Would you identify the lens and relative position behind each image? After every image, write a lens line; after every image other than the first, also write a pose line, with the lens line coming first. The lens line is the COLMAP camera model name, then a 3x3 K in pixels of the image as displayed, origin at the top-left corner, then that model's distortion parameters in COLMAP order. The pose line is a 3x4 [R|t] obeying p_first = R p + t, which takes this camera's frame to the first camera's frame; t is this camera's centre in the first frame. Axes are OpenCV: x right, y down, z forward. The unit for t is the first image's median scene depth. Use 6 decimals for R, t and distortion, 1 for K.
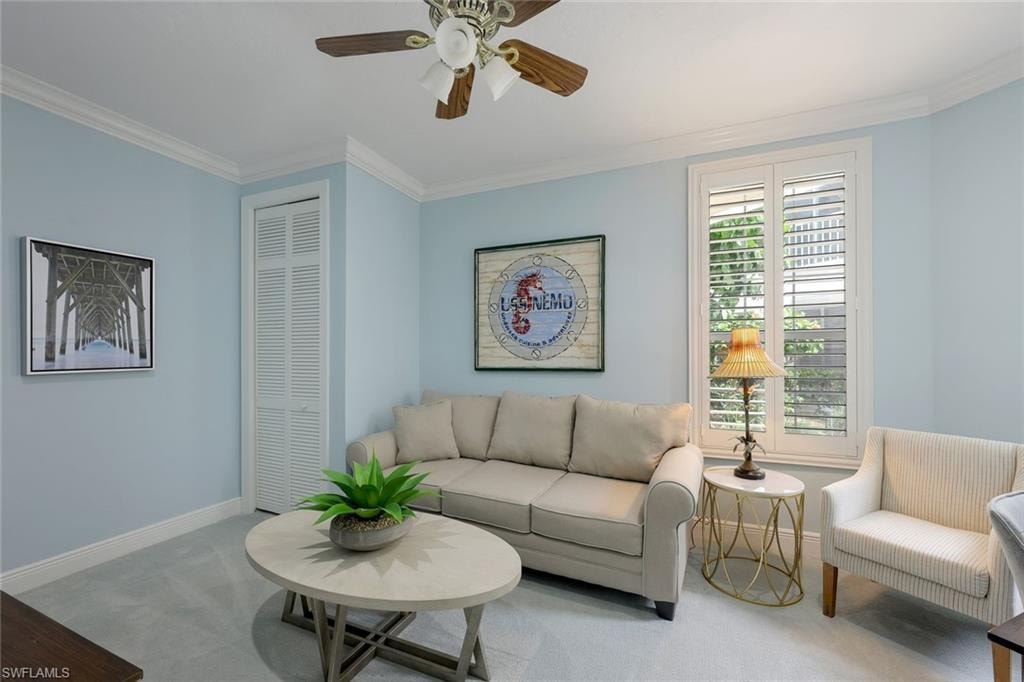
lens RADIAL K [[410.1, 0, 513.0], [0, 410.1, 354.0], [0, 0, 1]] dist [0.000077, -0.000003]
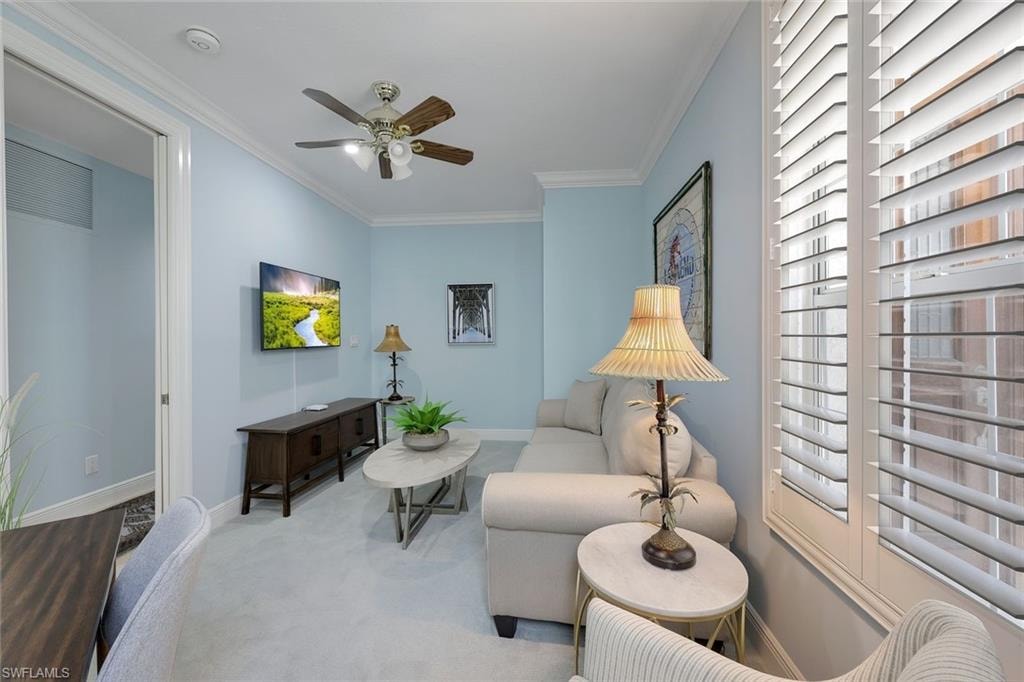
lens RADIAL K [[412.8, 0, 514.0], [0, 412.8, 339.6], [0, 0, 1]] dist [0.000287, -0.000036]
pose [[0.293302, 0.009269, -0.955975, 1.025460], [0.000307, 0.999952, 0.009790, 0.000523], [0.956020, -0.003165, 0.293285, 0.637950]]
